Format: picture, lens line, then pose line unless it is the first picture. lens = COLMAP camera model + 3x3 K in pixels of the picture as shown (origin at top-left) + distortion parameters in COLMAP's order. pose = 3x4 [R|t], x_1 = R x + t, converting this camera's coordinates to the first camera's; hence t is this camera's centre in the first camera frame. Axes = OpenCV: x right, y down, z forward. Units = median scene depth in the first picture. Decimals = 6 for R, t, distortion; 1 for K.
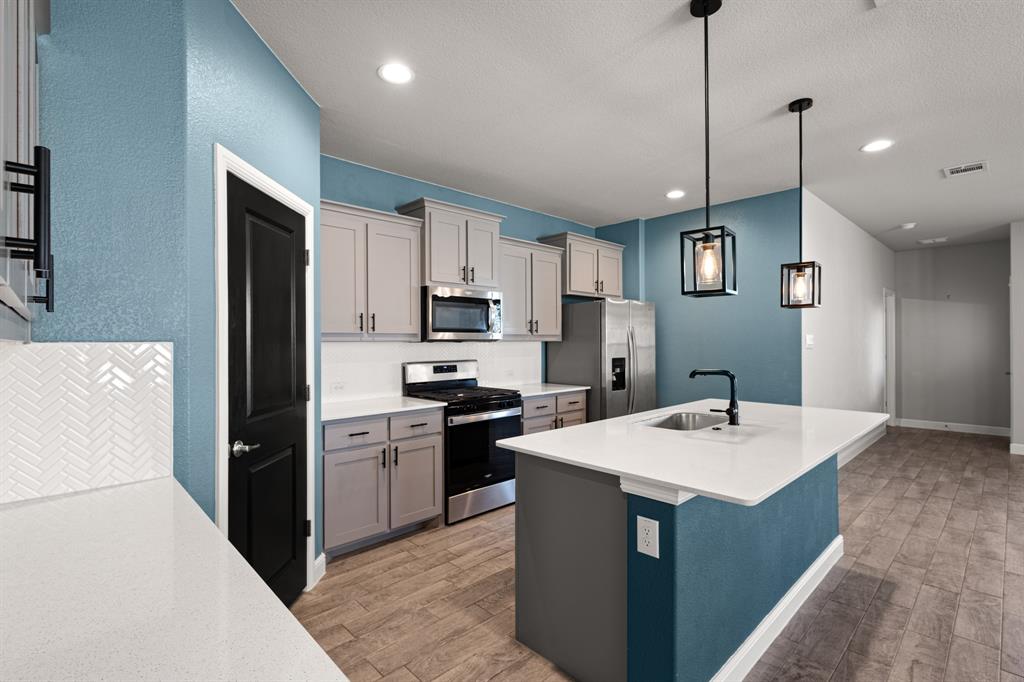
lens RADIAL K [[473.7, 0, 510.5], [0, 473.7, 339.4], [0, 0, 1]] dist [0.007449, -0.000670]
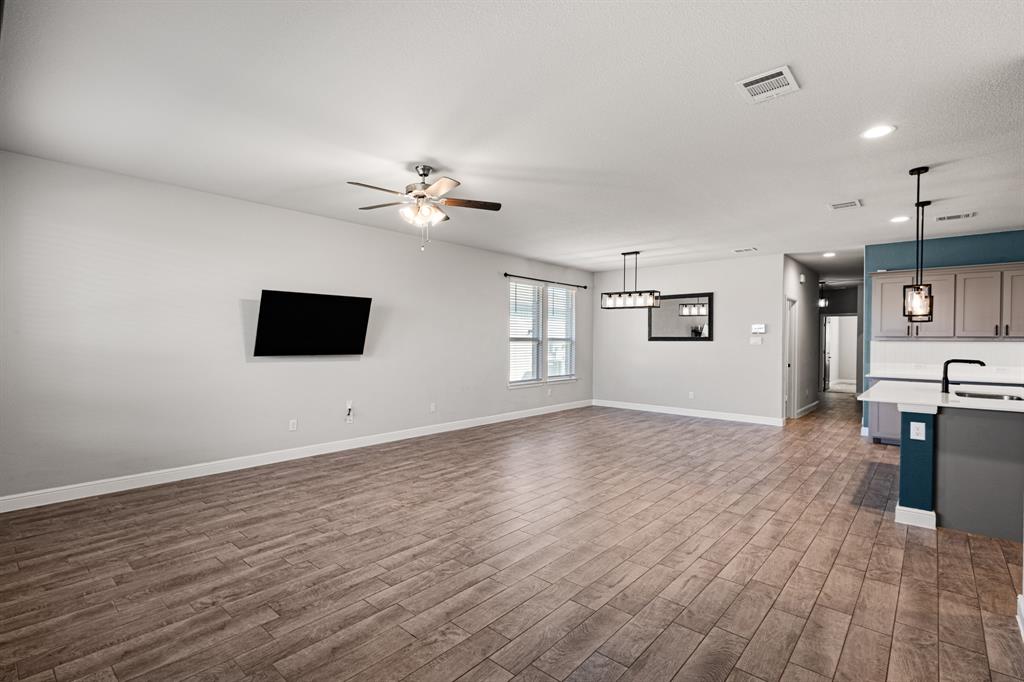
lens RADIAL K [[478.5, 0, 509.4], [0, 478.5, 342.6], [0, 0, 1]] dist [0.006032, -0.000080]
pose [[-0.996214, -0.005039, -0.086788, 1.540271], [-0.005267, 0.999983, 0.002401, 0.011494], [0.086775, 0.002849, -0.996224, 1.843636]]
